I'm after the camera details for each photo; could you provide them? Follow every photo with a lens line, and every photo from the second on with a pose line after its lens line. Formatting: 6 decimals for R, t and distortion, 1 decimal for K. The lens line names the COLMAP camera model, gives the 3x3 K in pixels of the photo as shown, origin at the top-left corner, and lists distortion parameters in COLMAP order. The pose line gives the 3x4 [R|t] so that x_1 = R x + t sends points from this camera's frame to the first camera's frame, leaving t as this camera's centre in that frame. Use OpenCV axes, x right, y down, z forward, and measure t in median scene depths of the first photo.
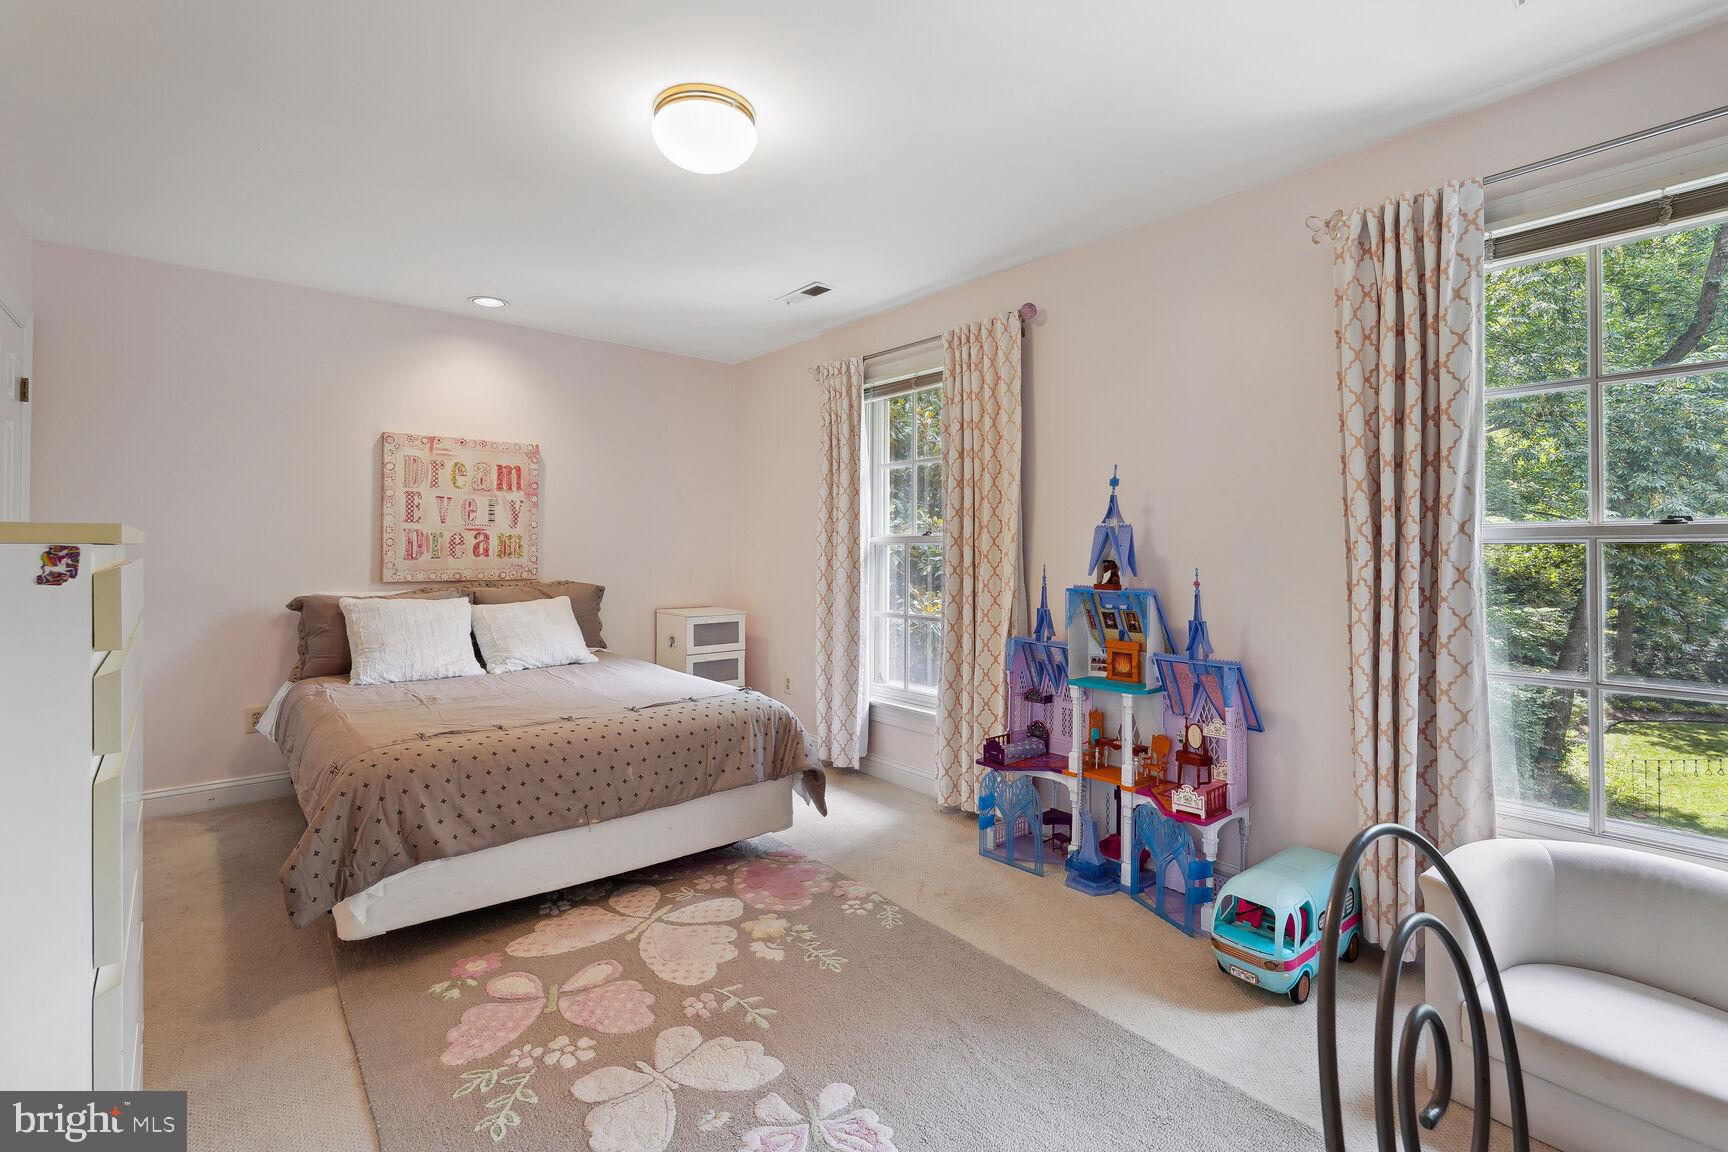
lens RADIAL K [[779.8, 0, 861.0], [0, 779.8, 558.1], [0, 0, 1]] dist [-0.001933, 0.000279]
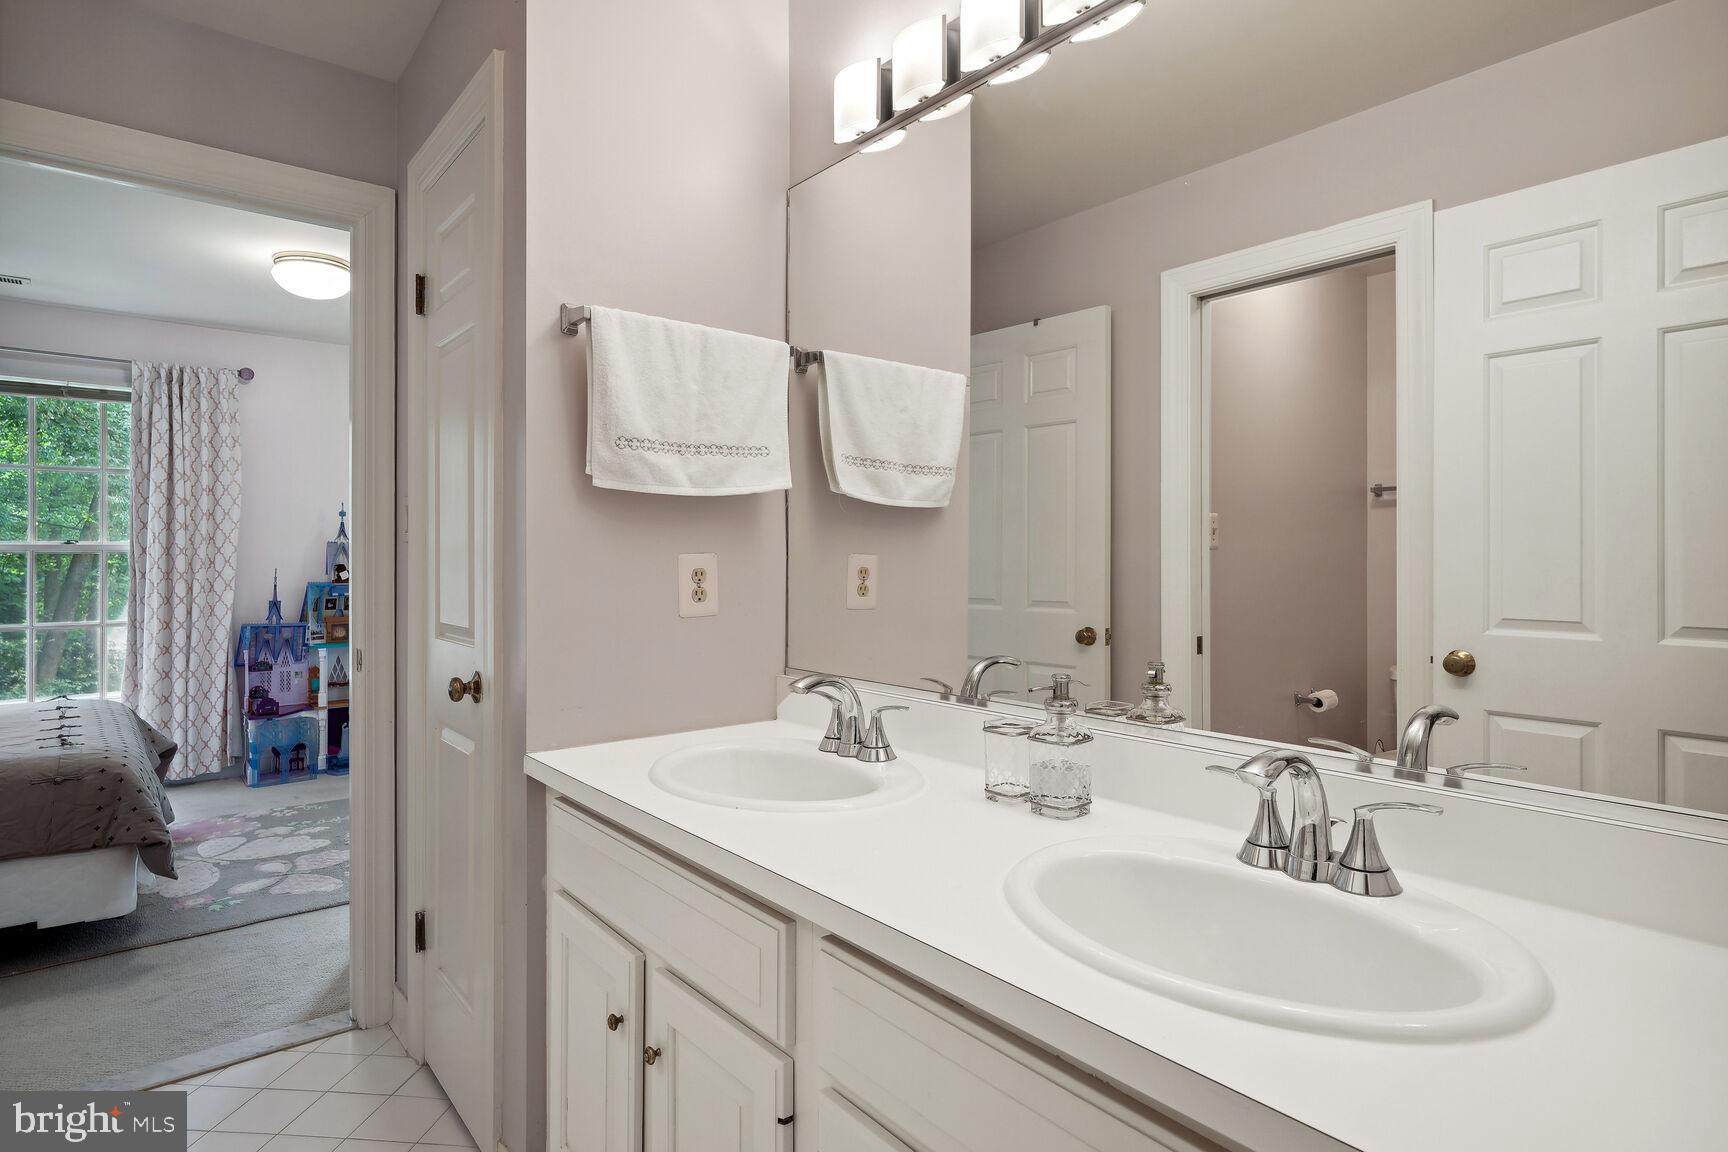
lens RADIAL K [[932.2, 0, 864.2], [0, 932.2, 565.8], [0, 0, 1]] dist [-0.004361, -0.001413]
pose [[-0.000008, -0.012012, 0.999928, -1.516009], [0.009694, 0.999881, 0.012012, -0.006294], [-0.999953, 0.009693, 0.000108, -0.039631]]
